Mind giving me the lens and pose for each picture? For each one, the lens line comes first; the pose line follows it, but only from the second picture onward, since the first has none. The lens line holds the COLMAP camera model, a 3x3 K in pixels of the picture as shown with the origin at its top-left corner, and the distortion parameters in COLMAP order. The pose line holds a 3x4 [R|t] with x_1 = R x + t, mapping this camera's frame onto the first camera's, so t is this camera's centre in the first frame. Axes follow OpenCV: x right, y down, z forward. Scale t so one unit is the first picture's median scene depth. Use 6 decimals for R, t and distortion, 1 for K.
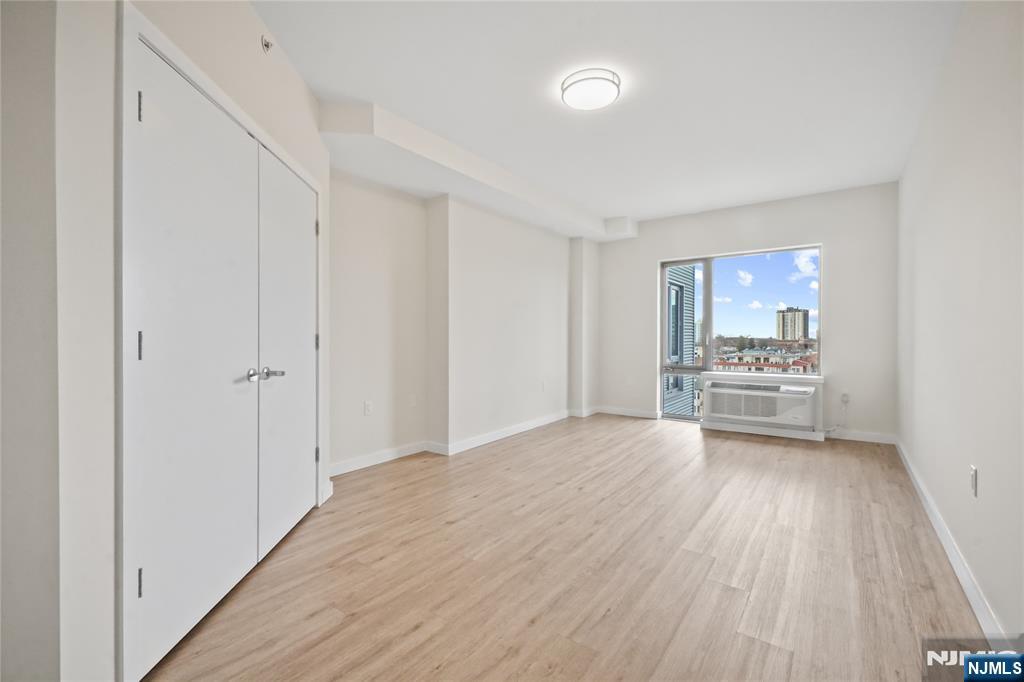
lens RADIAL K [[447.2, 0, 520.2], [0, 447.2, 336.6], [0, 0, 1]] dist [0.012888, -0.000061]
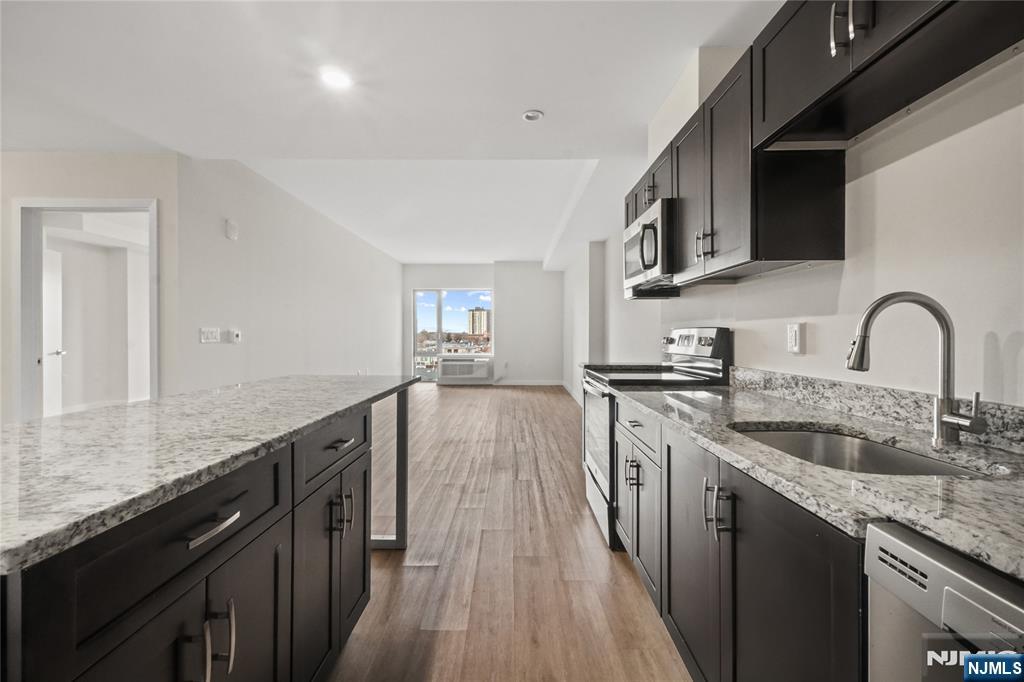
lens RADIAL K [[447.2, 0, 512.8], [0, 447.2, 335.6], [0, 0, 1]] dist [0.012888, -0.000061]
pose [[0.814051, -0.002619, 0.580788, -0.054089], [-0.003419, 0.999951, 0.009302, -0.001882], [-0.580784, -0.009558, 0.814002, -0.088814]]
